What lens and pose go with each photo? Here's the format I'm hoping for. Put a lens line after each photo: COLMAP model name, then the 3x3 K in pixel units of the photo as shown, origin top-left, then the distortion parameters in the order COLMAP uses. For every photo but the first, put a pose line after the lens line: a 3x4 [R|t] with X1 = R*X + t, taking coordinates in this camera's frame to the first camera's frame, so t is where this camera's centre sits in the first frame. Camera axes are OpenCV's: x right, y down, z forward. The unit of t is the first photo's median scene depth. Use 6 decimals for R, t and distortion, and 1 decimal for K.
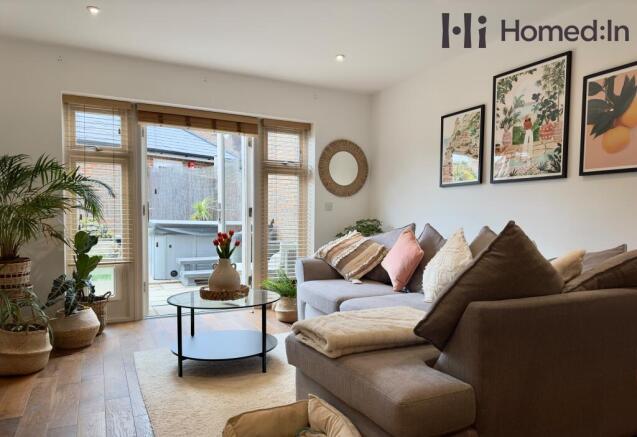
lens RADIAL K [[438.8, 0, 319.5], [0, 438.8, 235.5], [0, 0, 1]] dist [-0.000096, -0.002798]
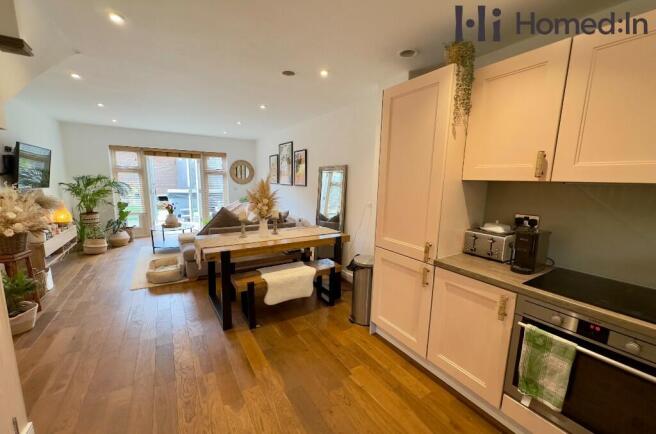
lens RADIAL K [[259.8, 0, 328.0], [0, 259.8, 217.0], [0, 0, 1]] dist [0.000518, 0.000052]
pose [[0.996845, -0.003126, 0.079310, 0.512875], [-0.005490, 0.994116, 0.108179, -0.086156], [-0.079181, -0.108273, 0.990963, -0.571404]]
